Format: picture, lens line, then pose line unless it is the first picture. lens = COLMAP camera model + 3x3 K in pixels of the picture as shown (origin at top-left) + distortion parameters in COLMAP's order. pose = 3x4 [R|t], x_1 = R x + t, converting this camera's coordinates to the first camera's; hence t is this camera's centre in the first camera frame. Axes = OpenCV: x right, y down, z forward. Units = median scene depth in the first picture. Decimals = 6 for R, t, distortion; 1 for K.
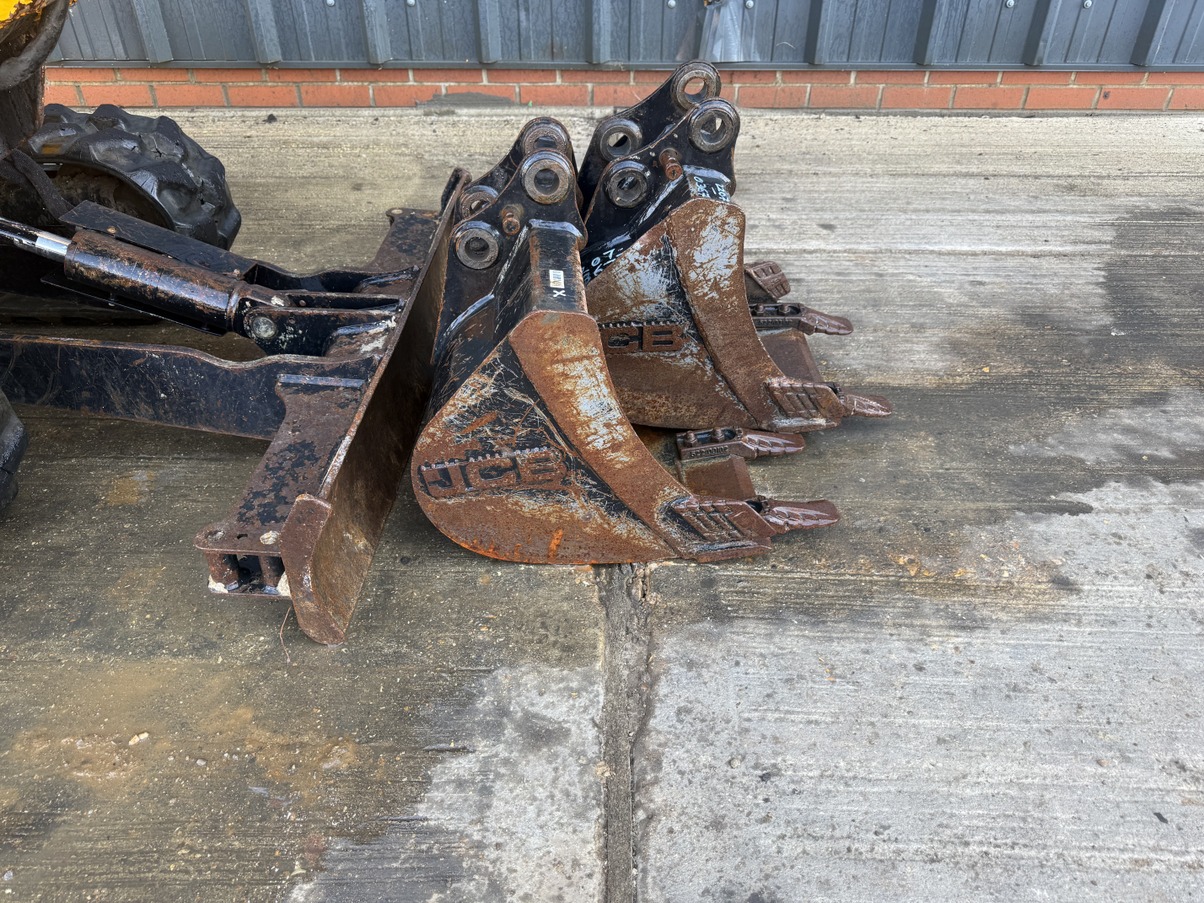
lens RADIAL K [[851.9, 0, 603.7], [0, 851.9, 458.8], [0, 0, 1]] dist [0.043239, -0.049907]
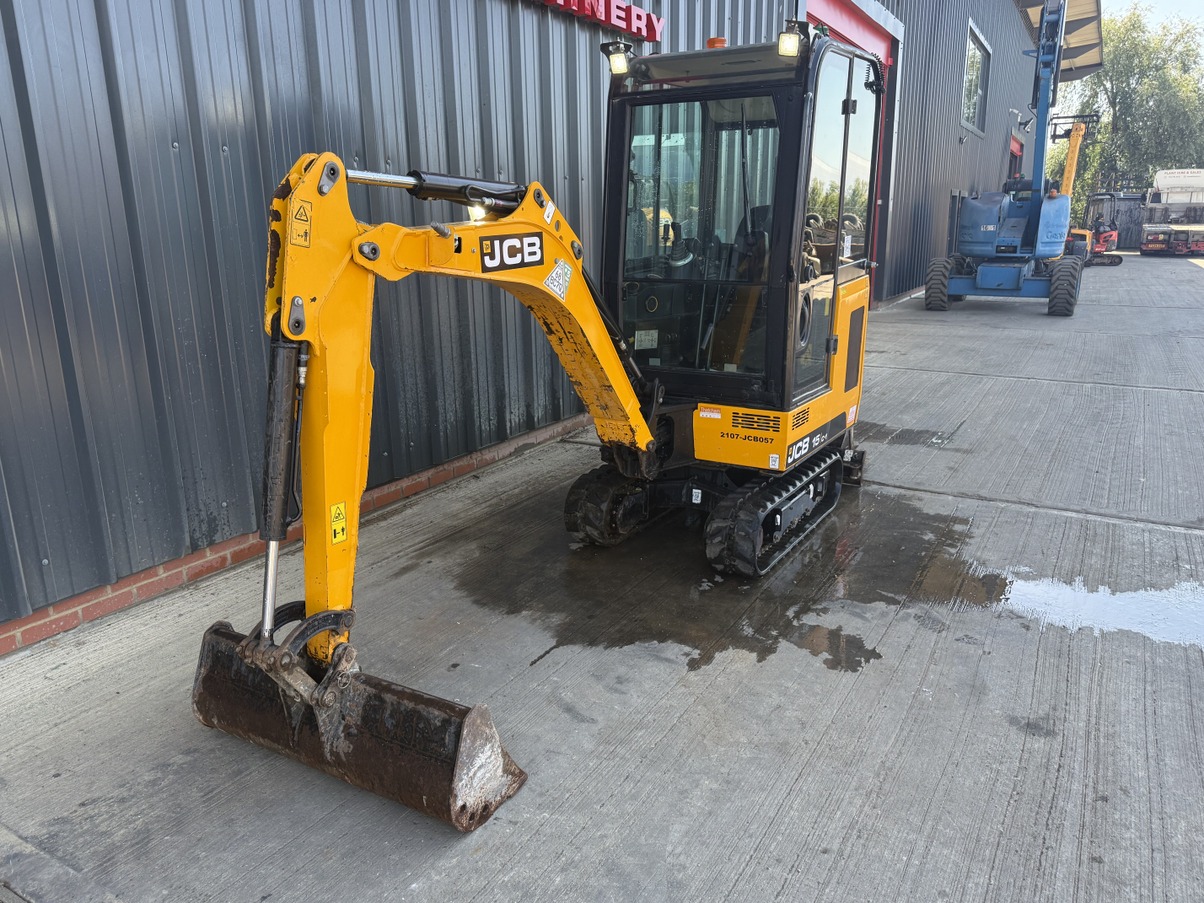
lens RADIAL K [[877.6, 0, 593.2], [0, 877.6, 457.3], [0, 0, 1]] dist [0.027669, -0.036193]
pose [[0.497620, -0.233084, 0.835492, -2.529970], [0.523566, 0.848671, -0.075076, -0.180018], [-0.691558, 0.474795, 0.544350, -0.418683]]
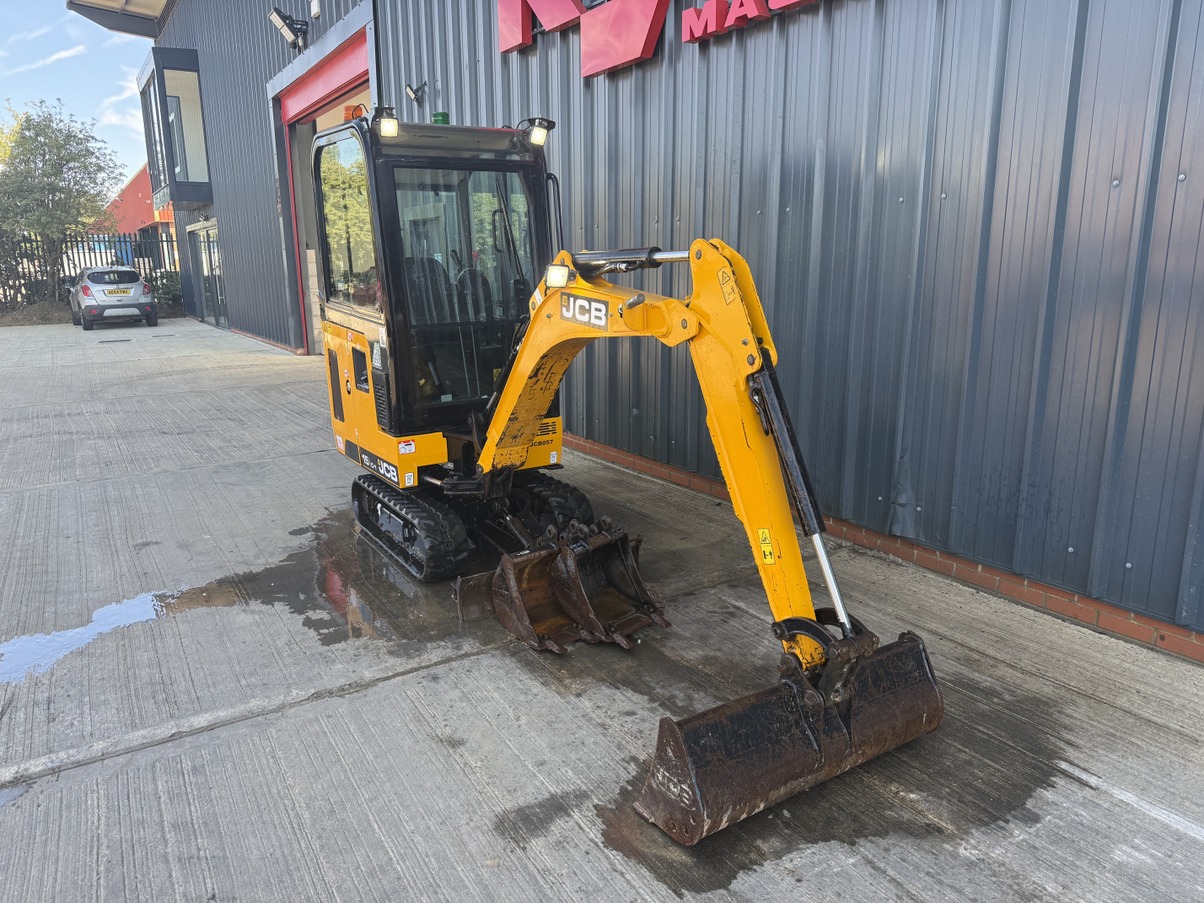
lens RADIAL K [[851.9, 0, 593.4], [0, 851.9, 446.3], [0, 0, 1]] dist [0.043239, -0.049907]
pose [[0.523544, 0.165328, -0.835804, 1.501471], [-0.486766, 0.863167, -0.134168, -0.118380], [0.699257, 0.477084, 0.532382, -0.501192]]
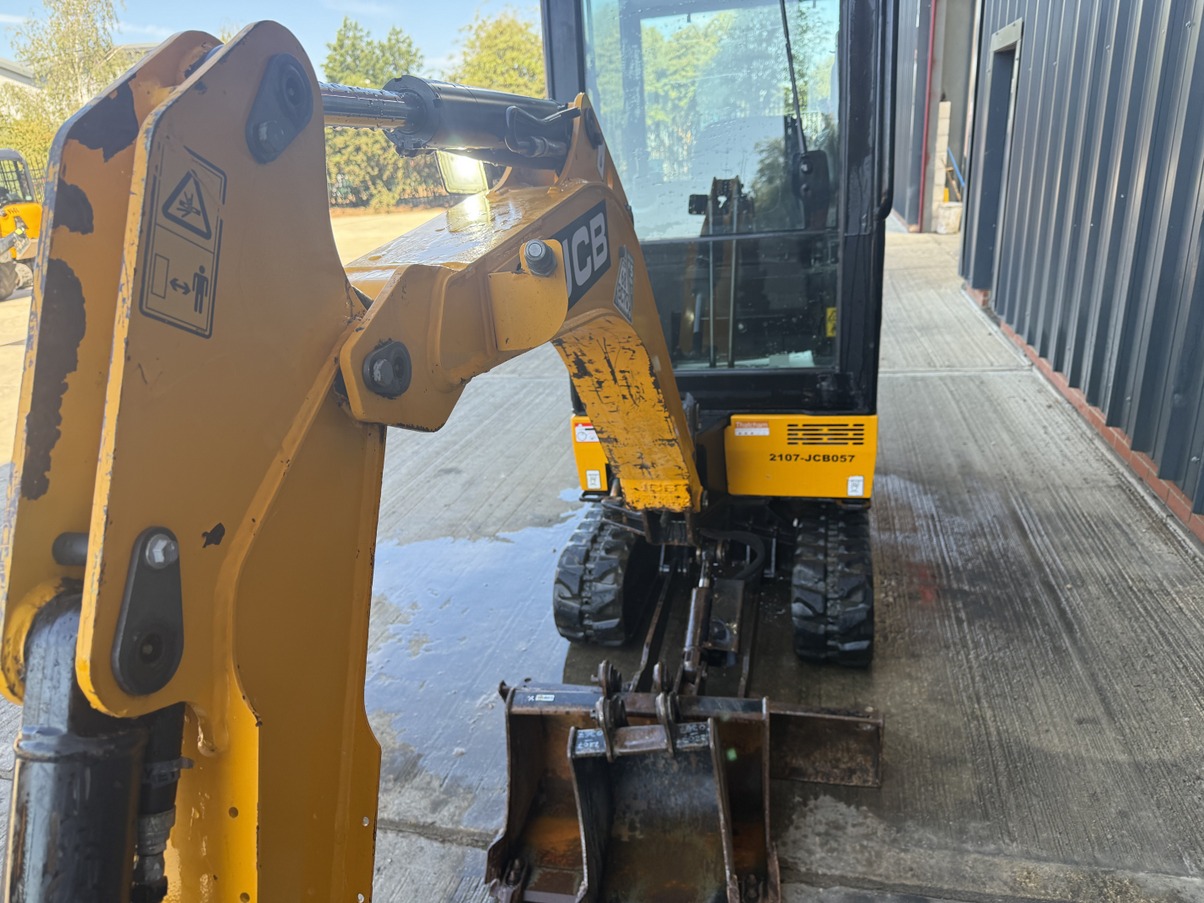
lens RADIAL K [[851.9, 0, 601.0], [0, 851.9, 459.3], [0, 0, 1]] dist [0.043239, -0.049907]
pose [[-0.233202, 0.339024, -0.911416, 0.751864], [-0.519368, 0.748958, 0.411483, -0.726545], [0.822115, 0.569319, 0.001419, 0.348656]]
